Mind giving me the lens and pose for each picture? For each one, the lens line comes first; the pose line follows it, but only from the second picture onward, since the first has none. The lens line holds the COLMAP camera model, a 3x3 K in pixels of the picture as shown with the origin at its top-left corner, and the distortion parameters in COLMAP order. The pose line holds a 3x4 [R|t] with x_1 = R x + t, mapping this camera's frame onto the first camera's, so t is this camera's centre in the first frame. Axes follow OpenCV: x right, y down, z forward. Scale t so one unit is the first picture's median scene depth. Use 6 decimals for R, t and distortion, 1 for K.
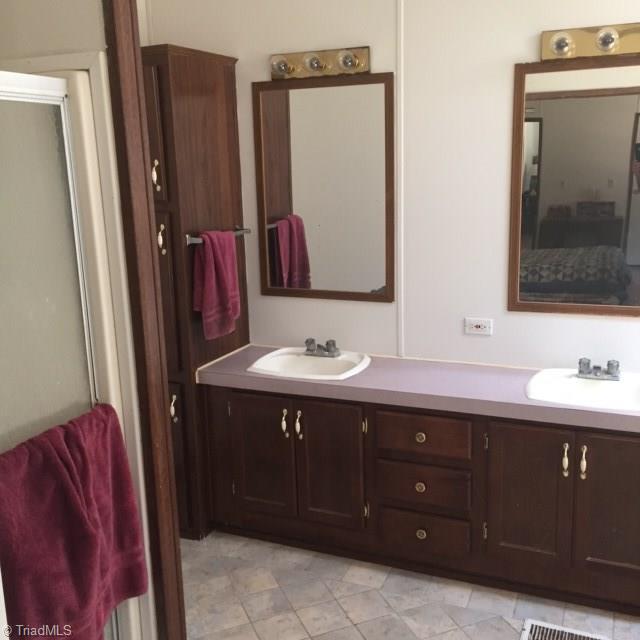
lens RADIAL K [[729.6, 0, 320.0], [0, 729.6, 320.0], [0, 0, 1]] dist [0.090734, -0.116621]
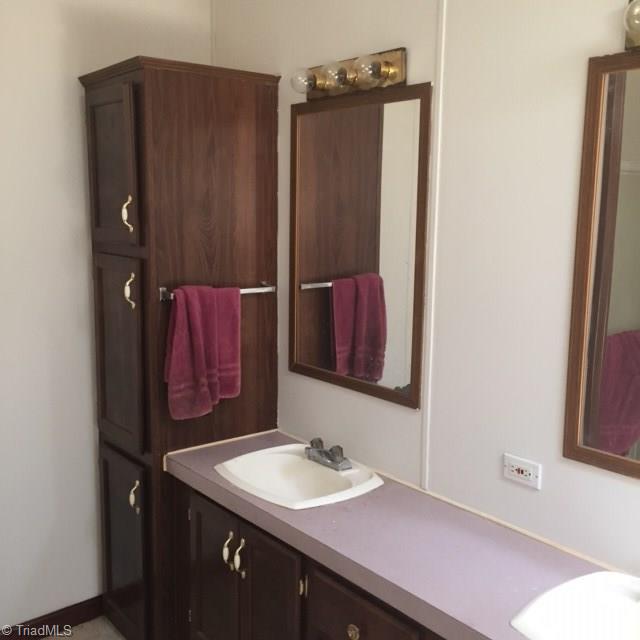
lens RADIAL K [[729.6, 0, 320.0], [0, 729.6, 320.0], [0, 0, 1]] dist [0.090734, -0.116621]
pose [[0.886677, 0.107077, -0.449821, 0.332087], [-0.134057, 0.990565, -0.028451, -0.078525], [0.442531, 0.085528, 0.892665, 0.343129]]
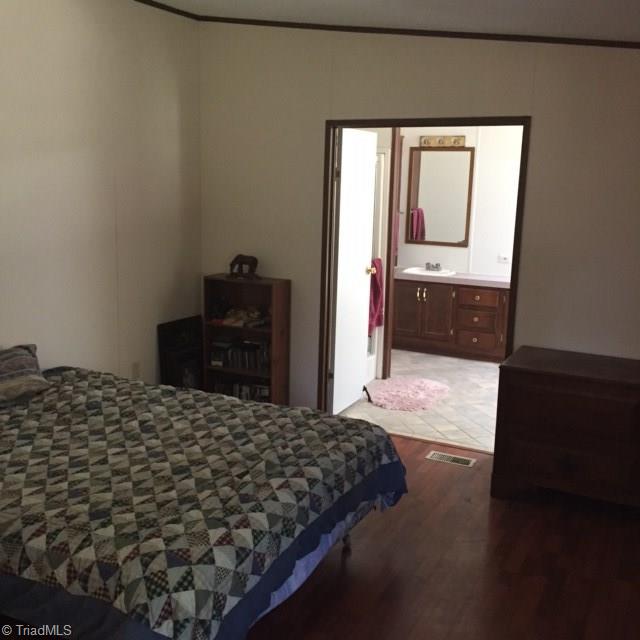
lens RADIAL K [[729.6, 0, 320.0], [0, 729.6, 320.0], [0, 0, 1]] dist [0.090734, -0.116621]
pose [[0.996238, 0.064044, -0.058376, -0.212921], [-0.065082, 0.997751, -0.016041, 0.273021], [0.057218, 0.019780, 0.998166, -1.310836]]
